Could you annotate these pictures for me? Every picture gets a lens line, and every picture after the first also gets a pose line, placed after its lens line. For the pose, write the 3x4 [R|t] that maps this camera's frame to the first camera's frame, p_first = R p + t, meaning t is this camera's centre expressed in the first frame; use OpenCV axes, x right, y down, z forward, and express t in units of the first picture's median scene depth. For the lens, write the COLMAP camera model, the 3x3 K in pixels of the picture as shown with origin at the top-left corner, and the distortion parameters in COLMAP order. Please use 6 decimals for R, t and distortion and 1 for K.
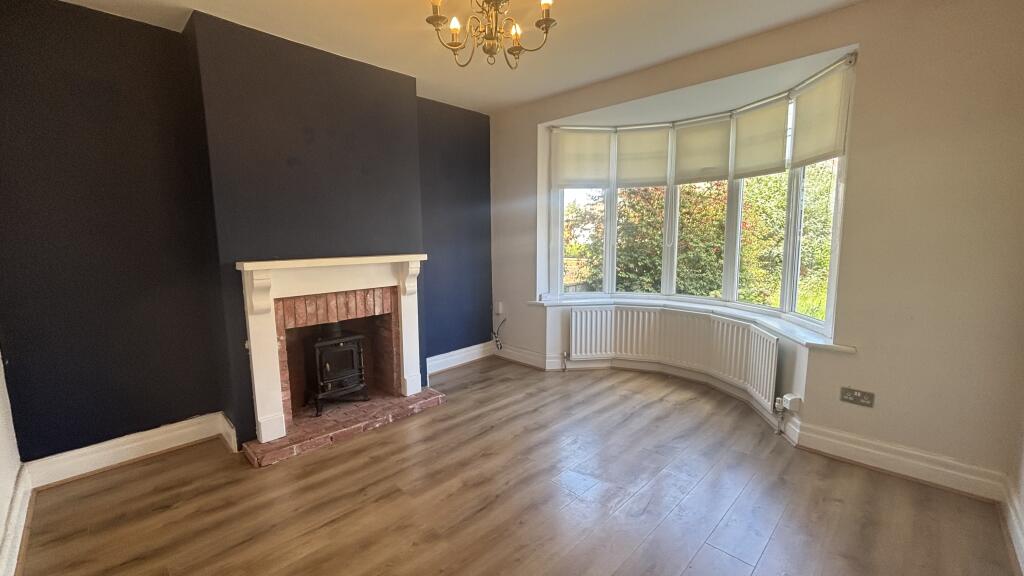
lens RADIAL K [[414.4, 0, 507.8], [0, 414.4, 288.8], [0, 0, 1]] dist [-0.001459, -0.000333]
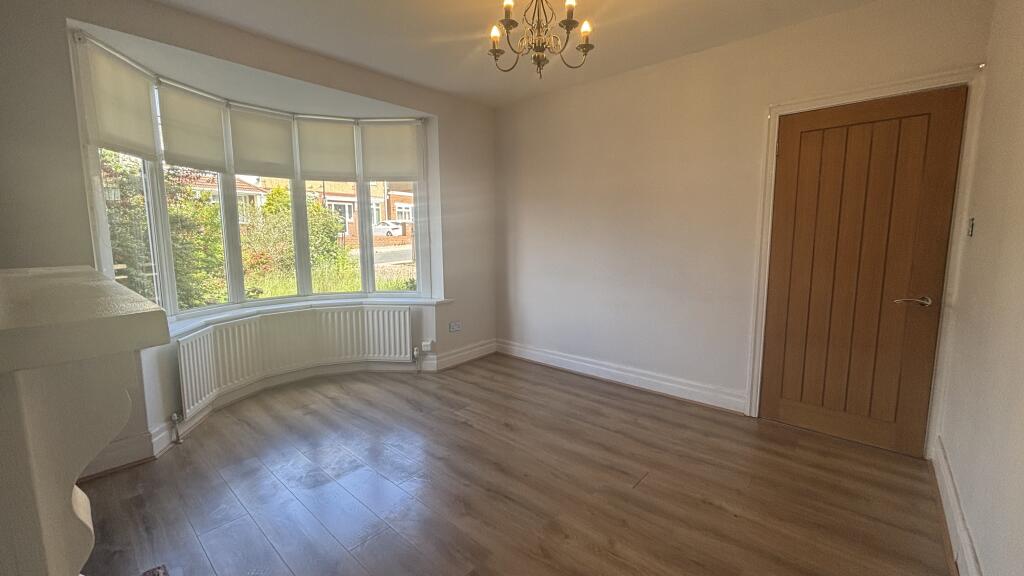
lens RADIAL K [[414.4, 0, 513.1], [0, 414.4, 286.9], [0, 0, 1]] dist [-0.001459, -0.000333]
pose [[-0.065824, -0.119017, 0.990708, -0.713308], [0.130744, 0.983273, 0.126811, -0.073217], [-0.989229, 0.137876, -0.049162, 0.692712]]
